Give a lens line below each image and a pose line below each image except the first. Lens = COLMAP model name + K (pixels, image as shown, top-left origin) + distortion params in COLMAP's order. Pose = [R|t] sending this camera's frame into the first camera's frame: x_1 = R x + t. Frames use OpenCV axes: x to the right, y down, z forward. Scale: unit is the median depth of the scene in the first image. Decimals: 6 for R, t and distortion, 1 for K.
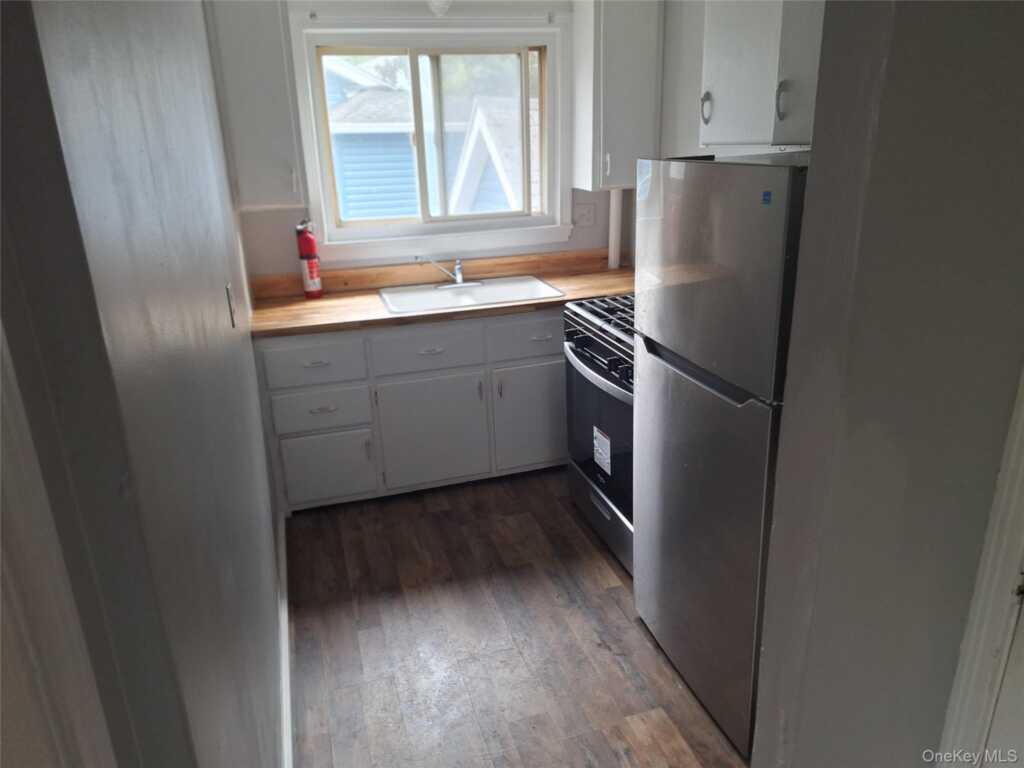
lens RADIAL K [[704.3, 0, 514.2], [0, 704.3, 387.6], [0, 0, 1]] dist [0.016476, -0.046237]
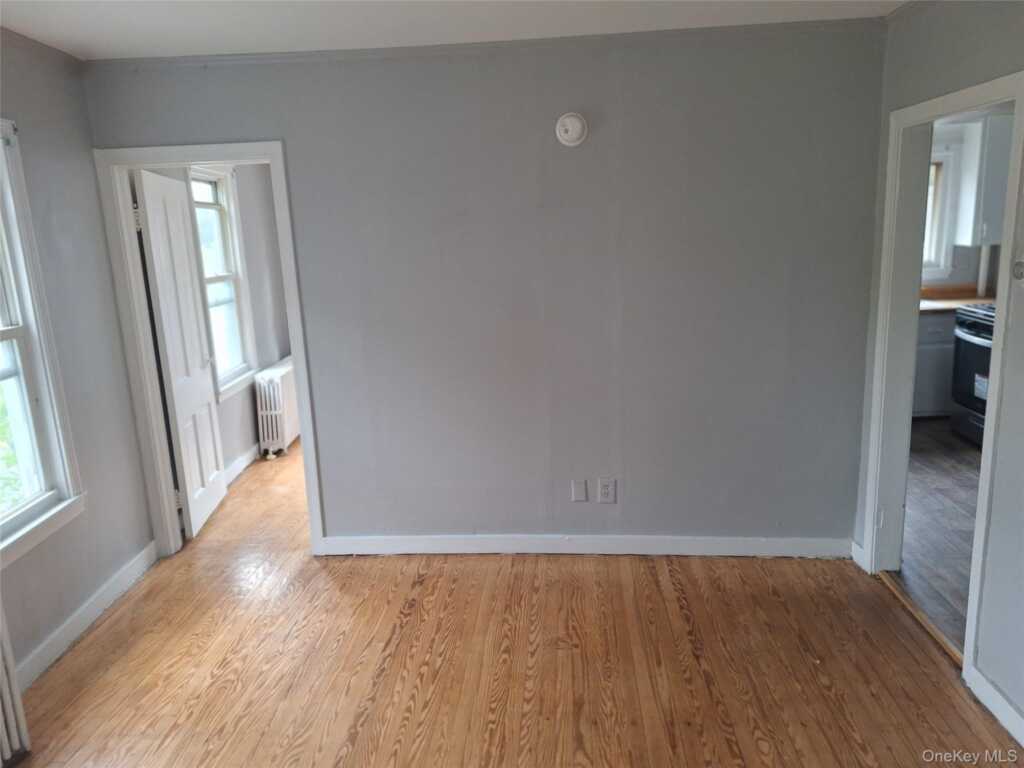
lens RADIAL K [[704.3, 0, 525.6], [0, 704.3, 383.4], [0, 0, 1]] dist [0.016476, -0.046237]
pose [[0.931966, 0.058910, -0.357729, -0.242690], [-0.100707, 0.989944, -0.099343, 0.293787], [0.348279, 0.128609, 0.928526, -0.807690]]
